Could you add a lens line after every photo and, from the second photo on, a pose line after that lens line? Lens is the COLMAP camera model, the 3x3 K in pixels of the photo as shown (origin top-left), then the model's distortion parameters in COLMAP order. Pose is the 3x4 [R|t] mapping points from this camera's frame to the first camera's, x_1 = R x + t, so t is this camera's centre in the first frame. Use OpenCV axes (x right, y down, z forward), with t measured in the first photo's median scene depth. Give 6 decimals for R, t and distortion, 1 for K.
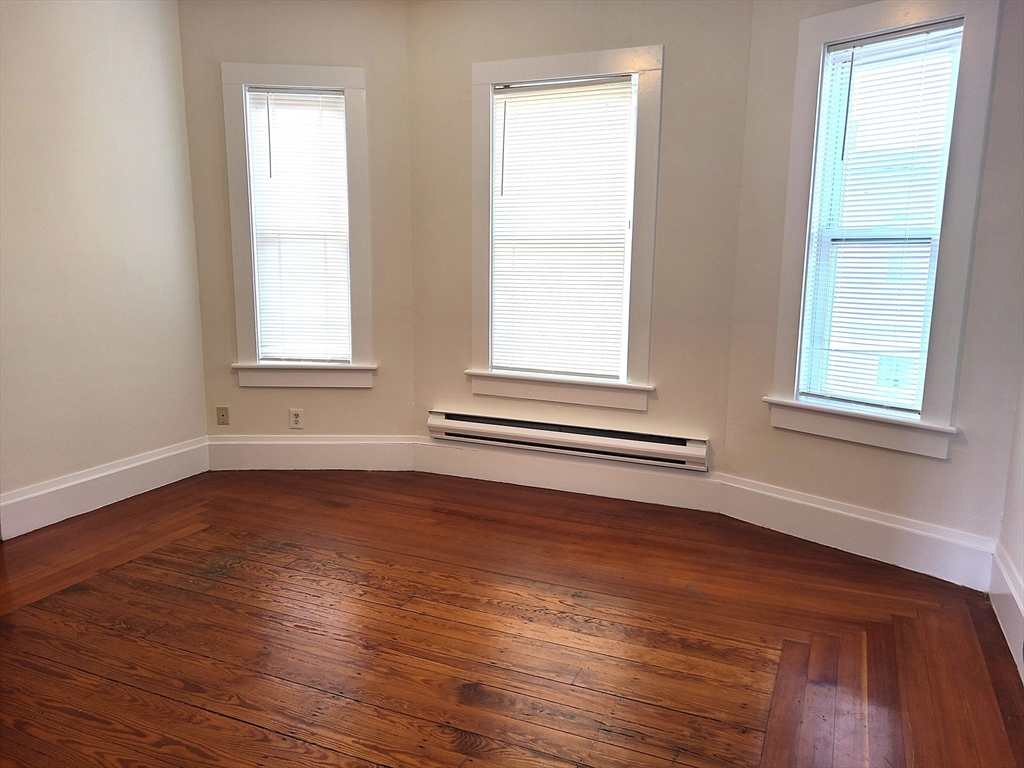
lens RADIAL K [[768.8, 0, 506.5], [0, 768.8, 387.5], [0, 0, 1]] dist [0.044103, -0.020115]
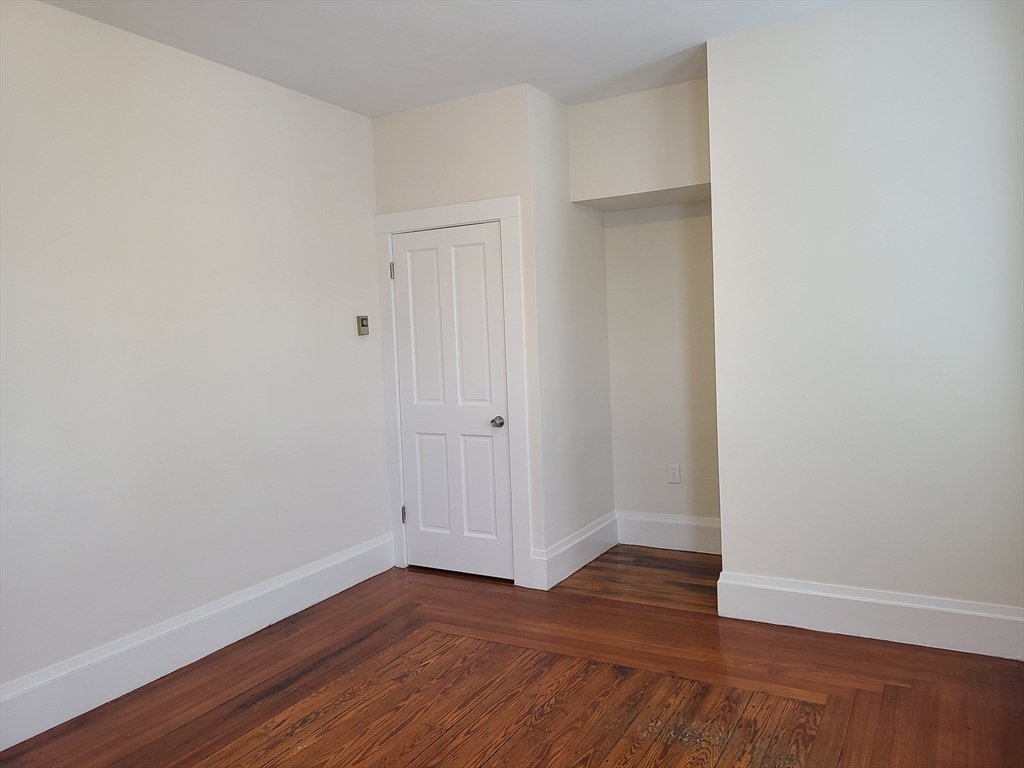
lens RADIAL K [[768.8, 0, 511.7], [0, 768.8, 383.4], [0, 0, 1]] dist [0.044103, -0.020115]
pose [[-0.095797, 0.060944, -0.993533, 0.653789], [-0.140926, 0.987240, 0.074146, -0.246450], [0.985374, 0.147118, -0.085986, 1.265192]]
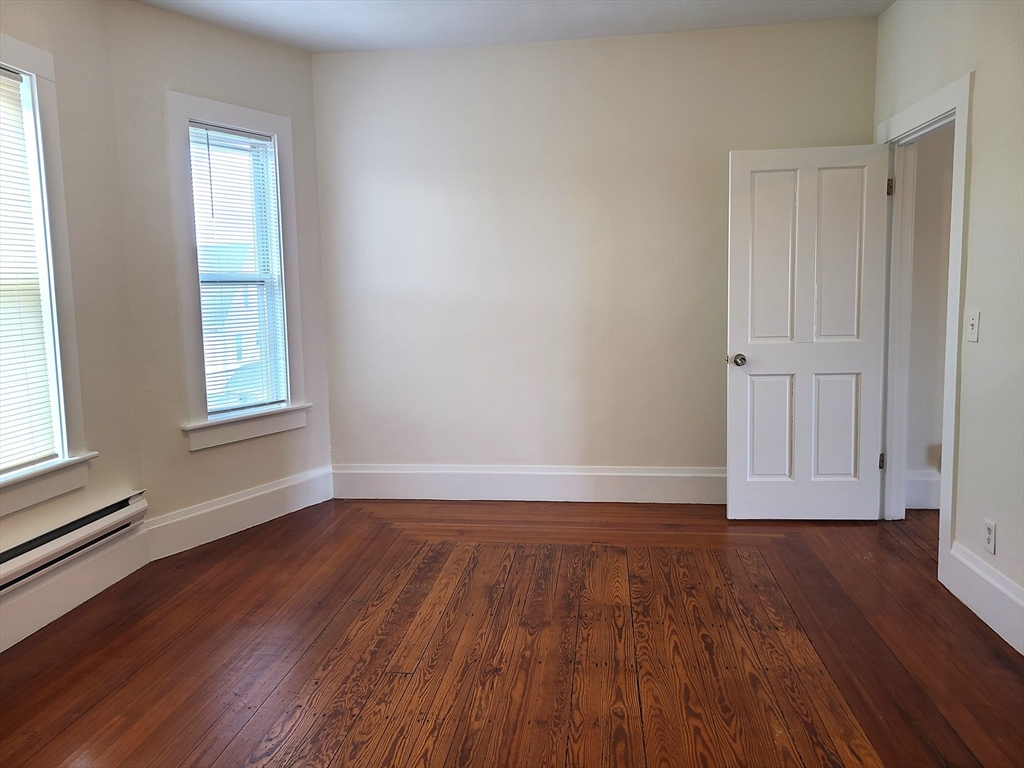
lens RADIAL K [[768.8, 0, 510.0], [0, 768.8, 380.5], [0, 0, 1]] dist [0.044103, -0.020115]
pose [[-0.296285, -0.119822, 0.947554, -1.371861], [0.187624, 0.965466, 0.180754, -0.269424], [-0.936490, 0.231339, -0.263571, 1.433353]]
